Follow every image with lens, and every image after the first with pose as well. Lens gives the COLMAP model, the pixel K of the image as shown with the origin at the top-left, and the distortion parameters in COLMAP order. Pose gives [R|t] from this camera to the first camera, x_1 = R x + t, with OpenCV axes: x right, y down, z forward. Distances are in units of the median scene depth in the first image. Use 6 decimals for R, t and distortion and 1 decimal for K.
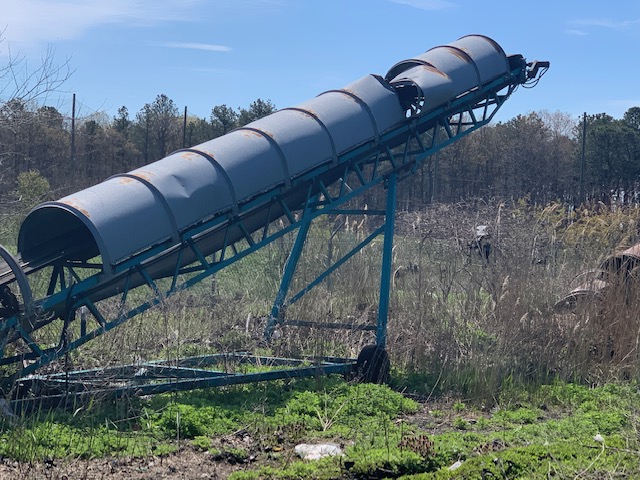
lens RADIAL K [[1413.2, 0, 318.4], [0, 1413.2, 198.7], [0, 0, 1]] dist [-0.058616, 0.632858]
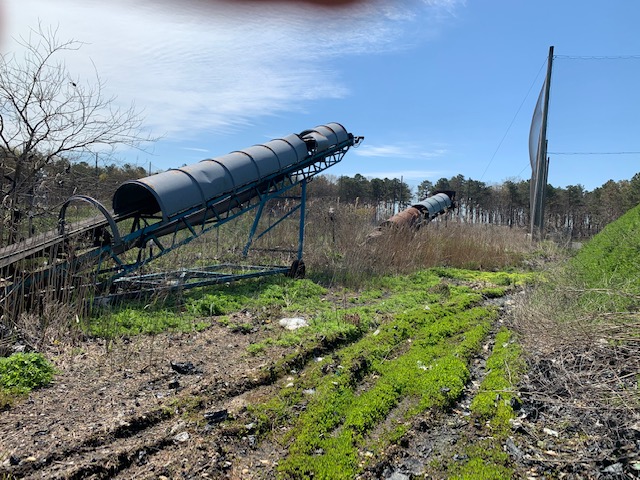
lens RADIAL K [[489.1, 0, 322.3], [0, 489.1, 230.1], [0, 0, 1]] dist [0.062677, -0.077284]
pose [[0.986204, 0.009011, 0.165292, -0.054811], [-0.016964, 0.998762, 0.046762, 0.030086], [-0.164666, -0.048921, 0.985135, 0.341966]]
